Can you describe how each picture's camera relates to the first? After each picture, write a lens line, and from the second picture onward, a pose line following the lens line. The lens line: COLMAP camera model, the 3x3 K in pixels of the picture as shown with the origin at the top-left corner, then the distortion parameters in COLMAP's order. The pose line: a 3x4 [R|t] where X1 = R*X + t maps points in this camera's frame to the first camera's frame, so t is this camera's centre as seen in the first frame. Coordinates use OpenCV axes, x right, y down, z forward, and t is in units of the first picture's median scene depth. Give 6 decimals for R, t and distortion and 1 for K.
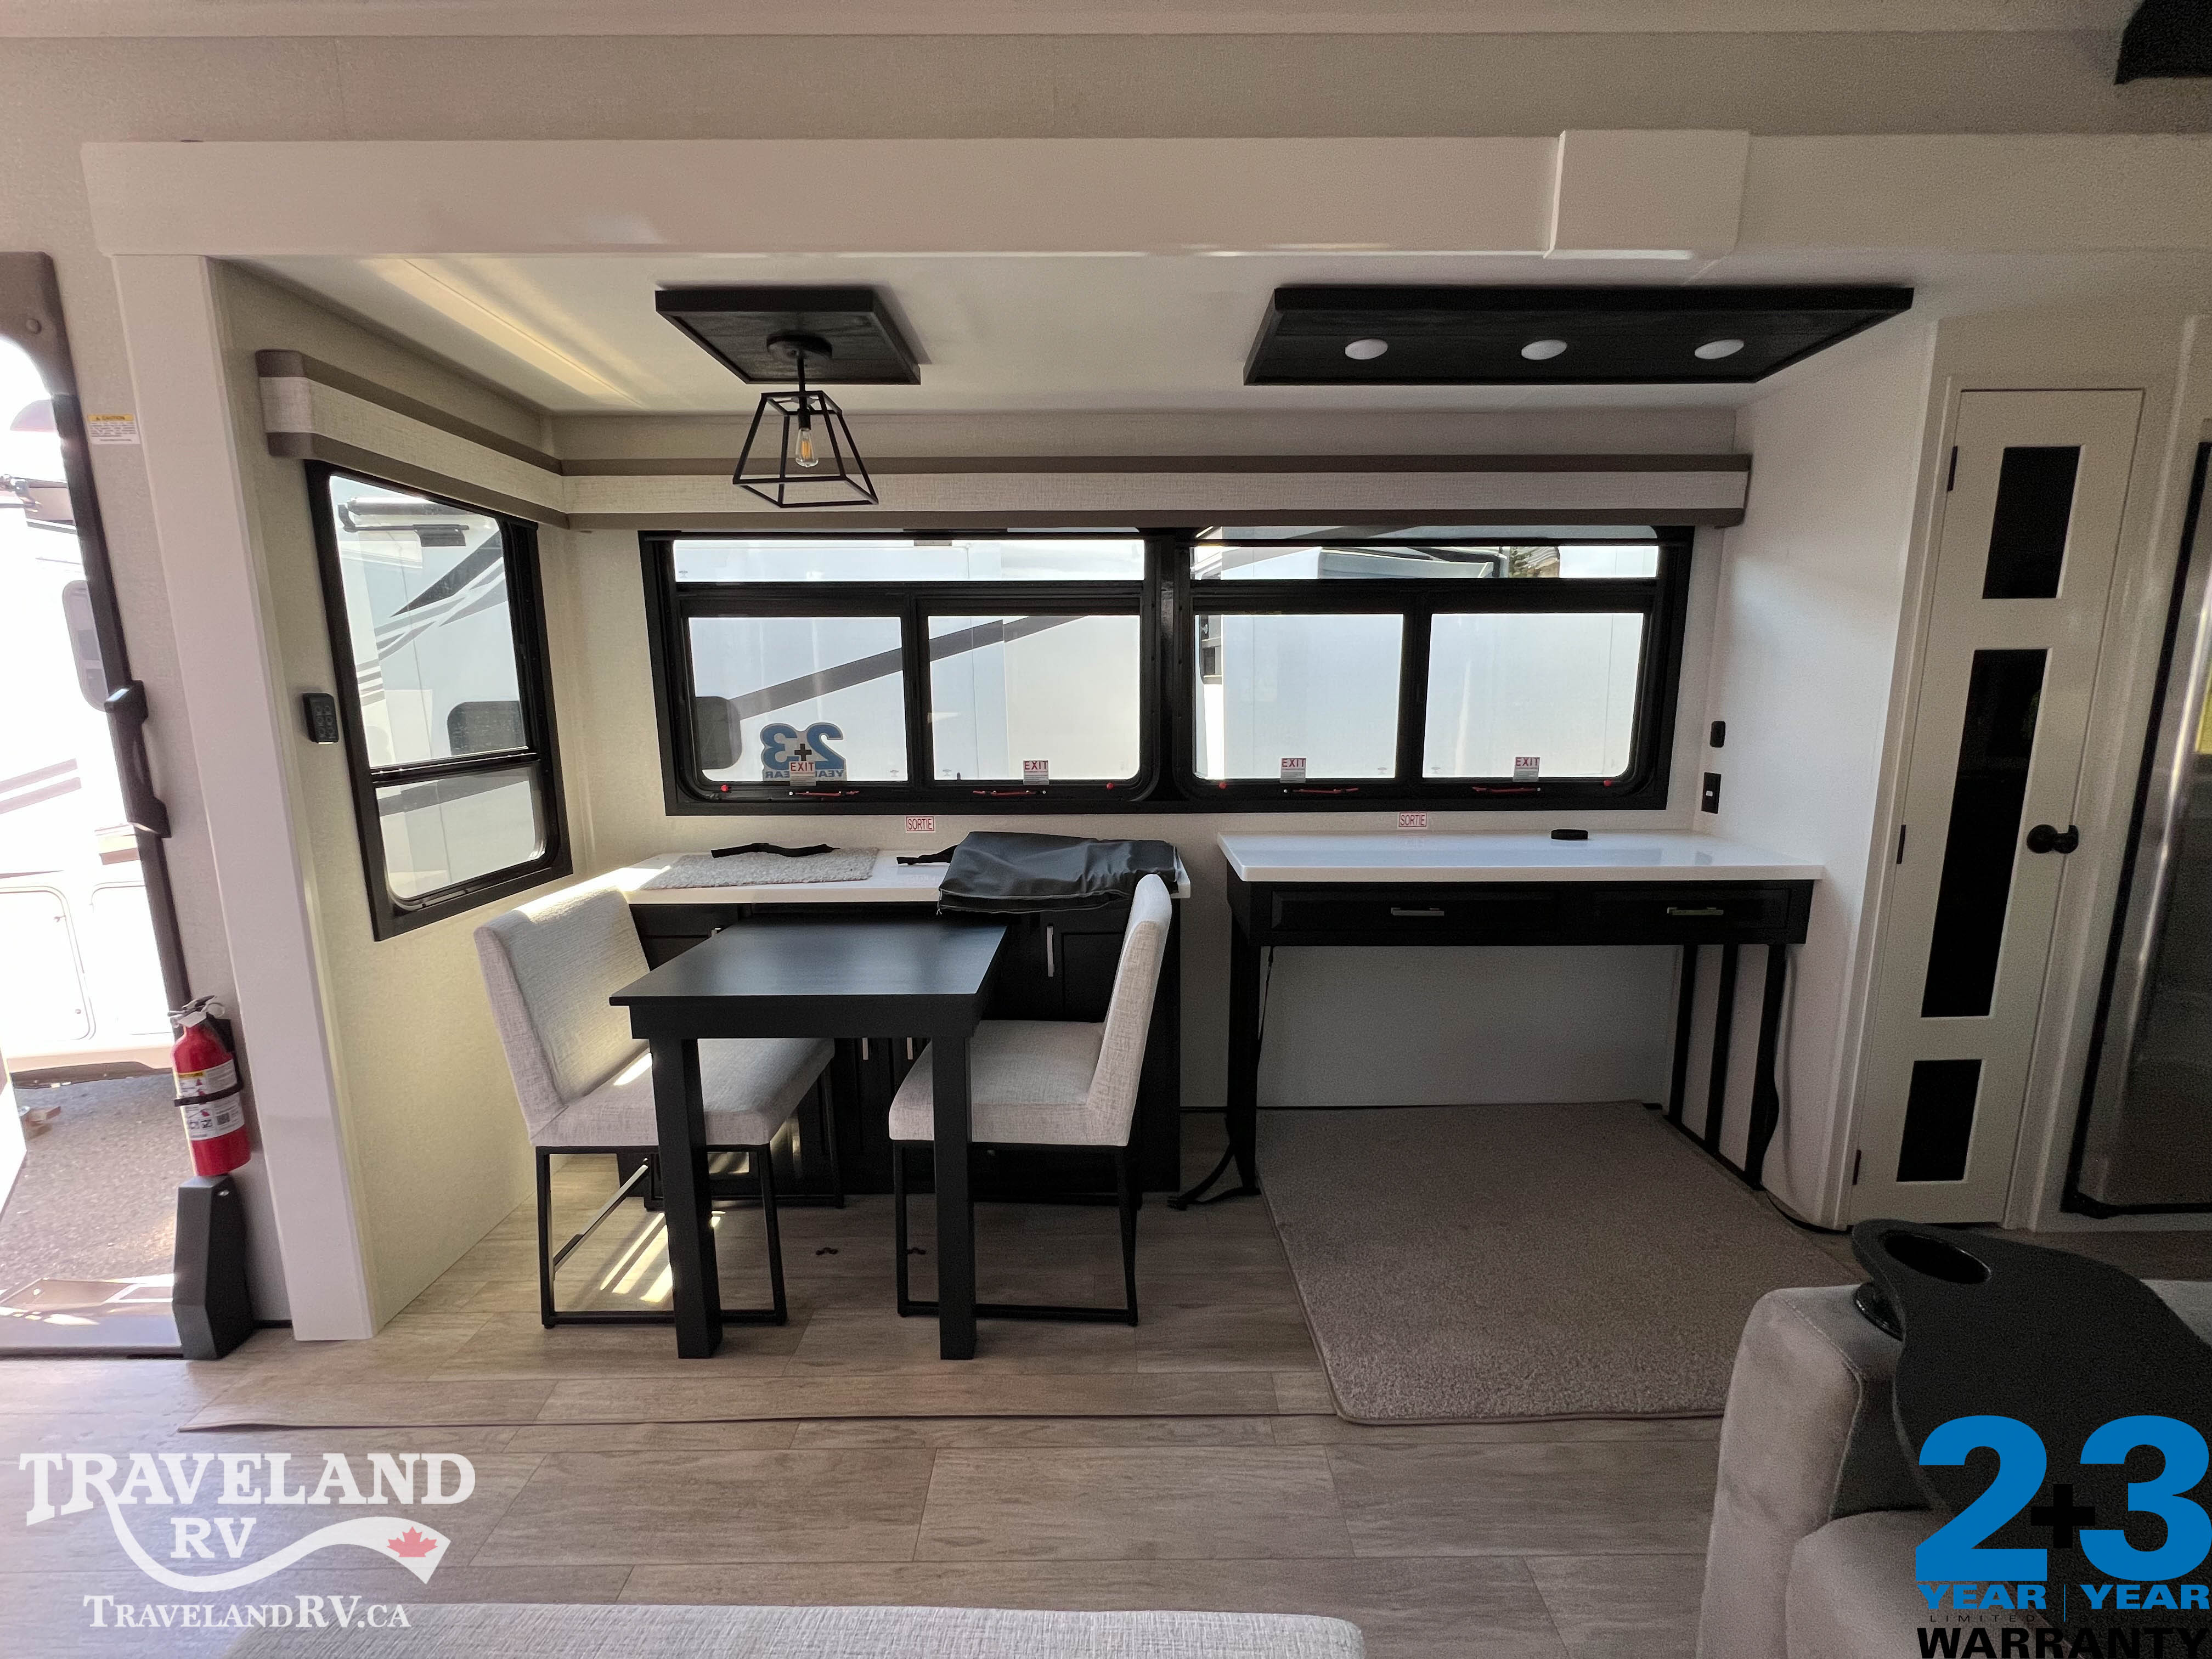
lens RADIAL K [[901.3, 0, 1106.0], [0, 901.3, 829.5], [0, 0, 1]] dist [-0.002206, -0.000123]
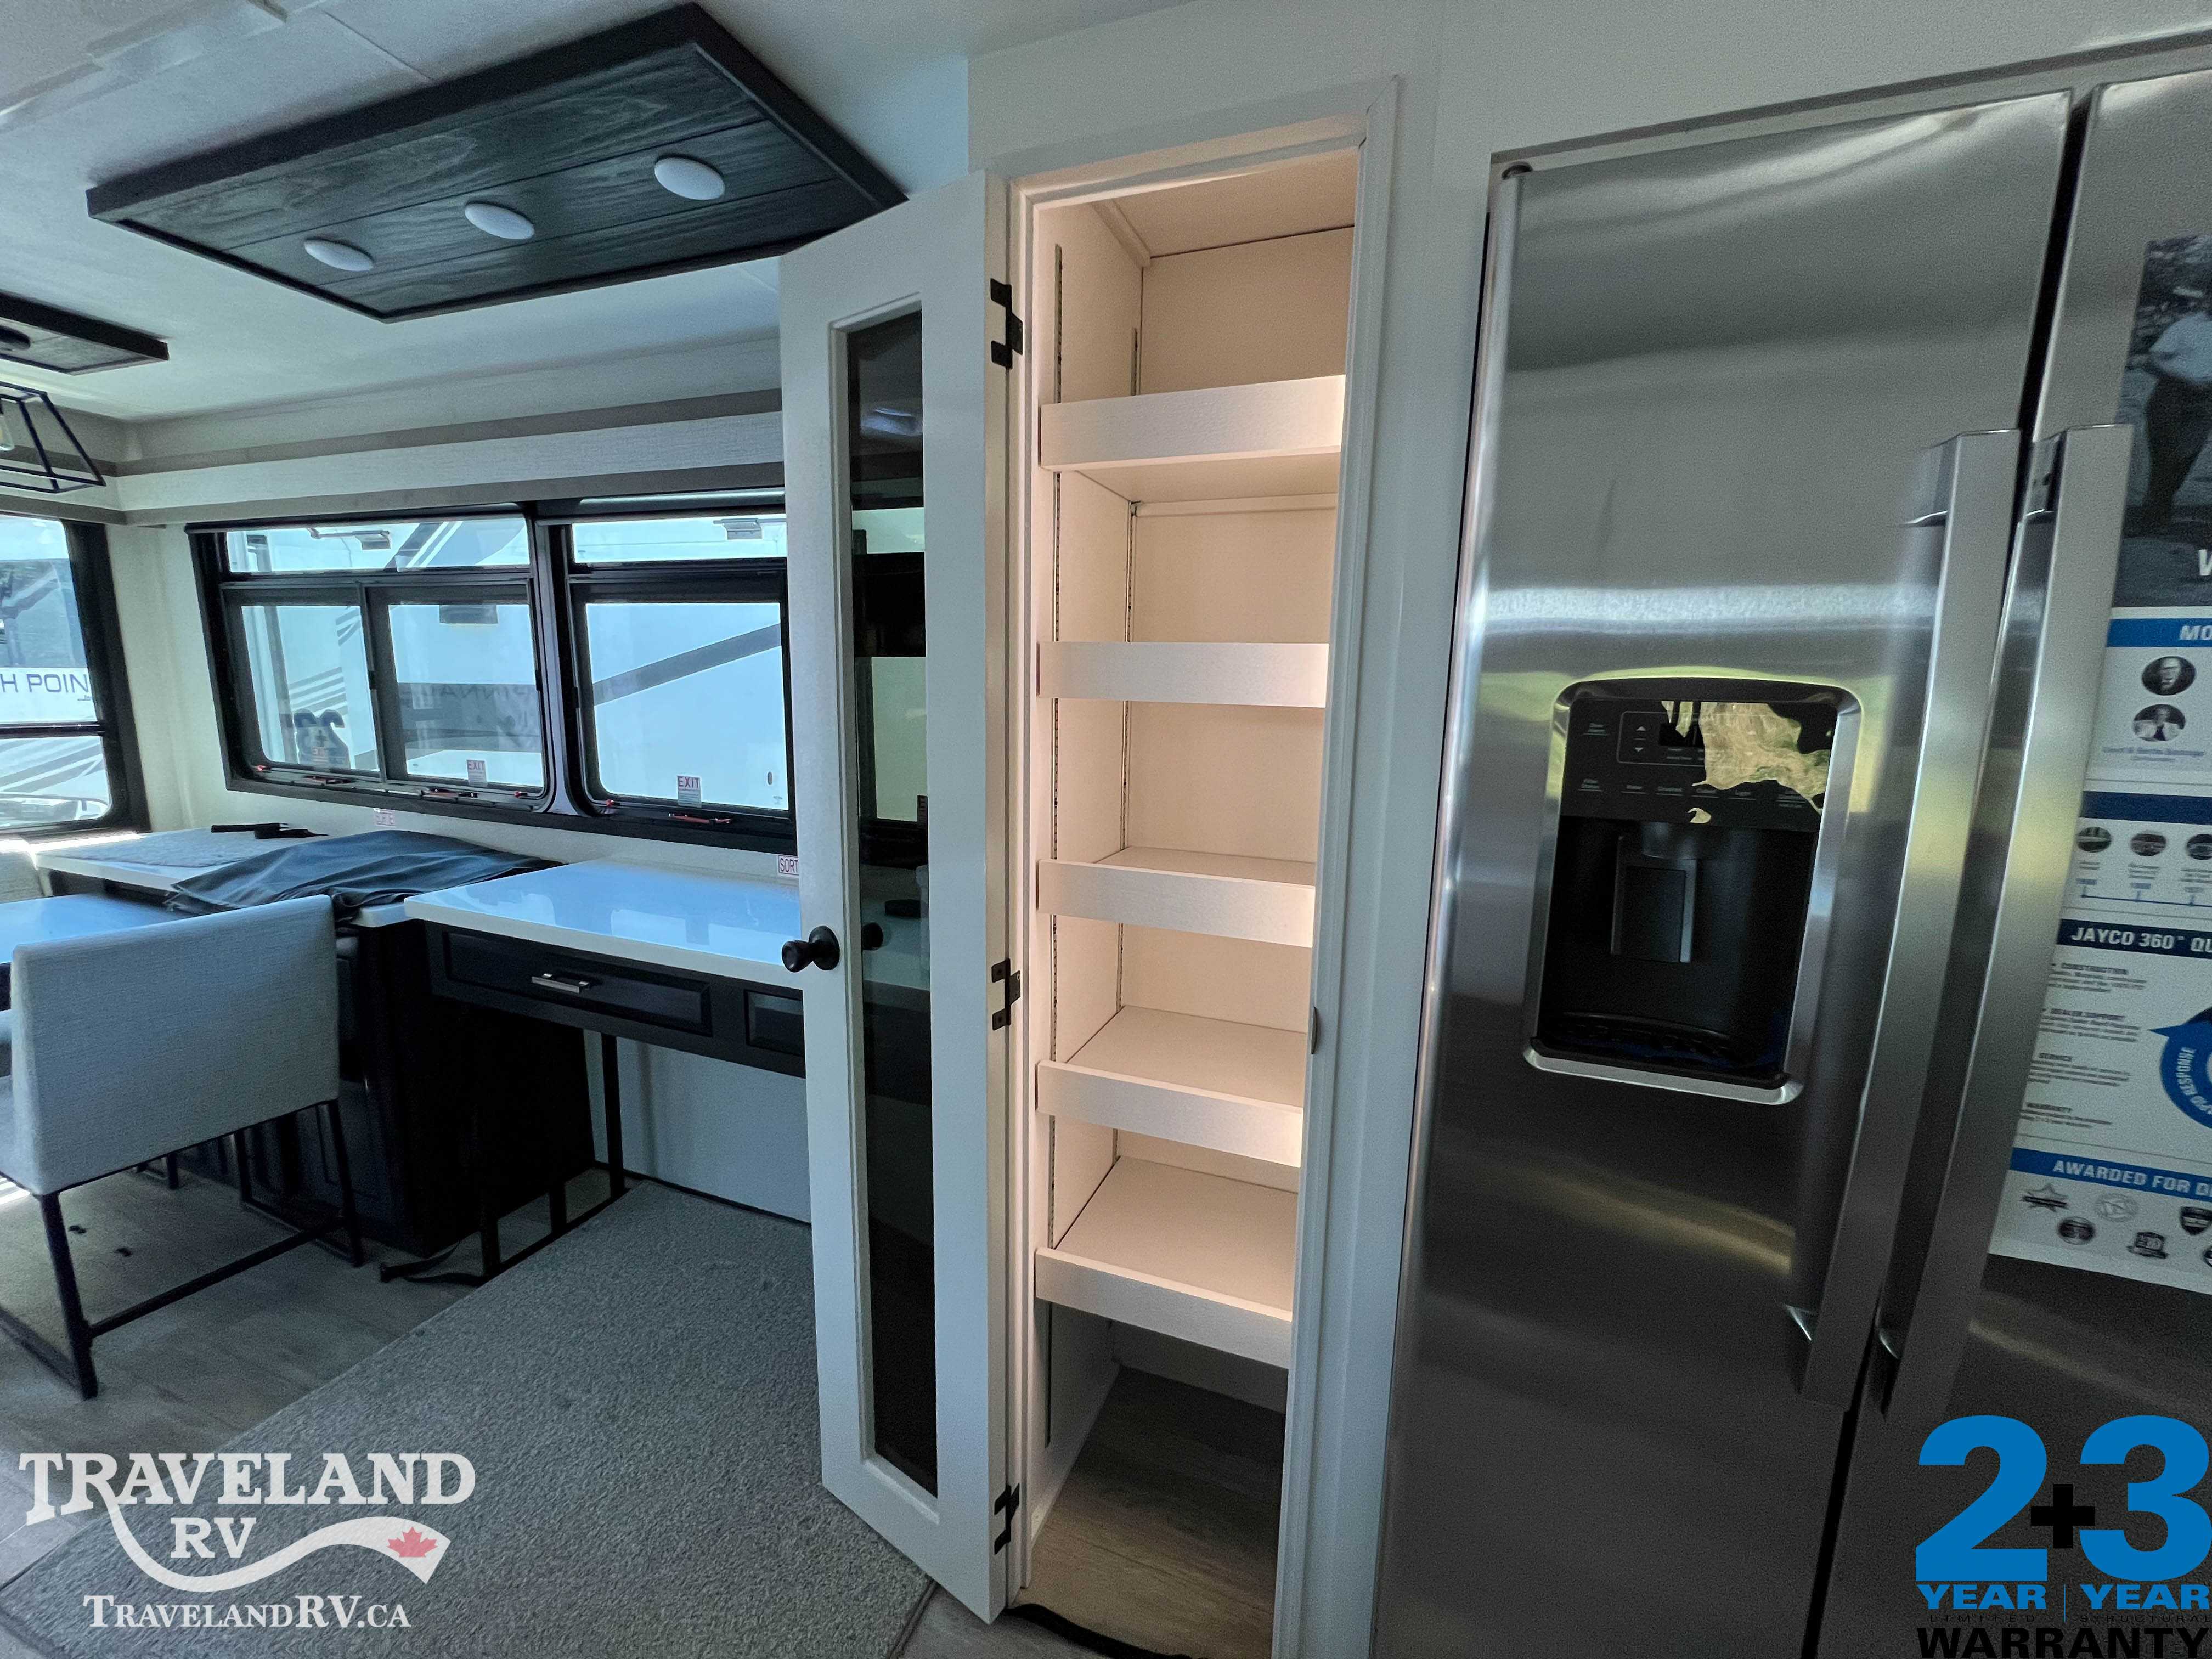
lens RADIAL K [[889.6, 0, 1106.0], [0, 889.6, 829.5], [0, 0, 1]] dist [-0.007546, 0.002874]
pose [[0.934364, 0.090518, -0.344631, 0.890031], [-0.090843, 0.995749, 0.015242, -0.082146], [0.344546, 0.017065, 0.938614, 0.377590]]
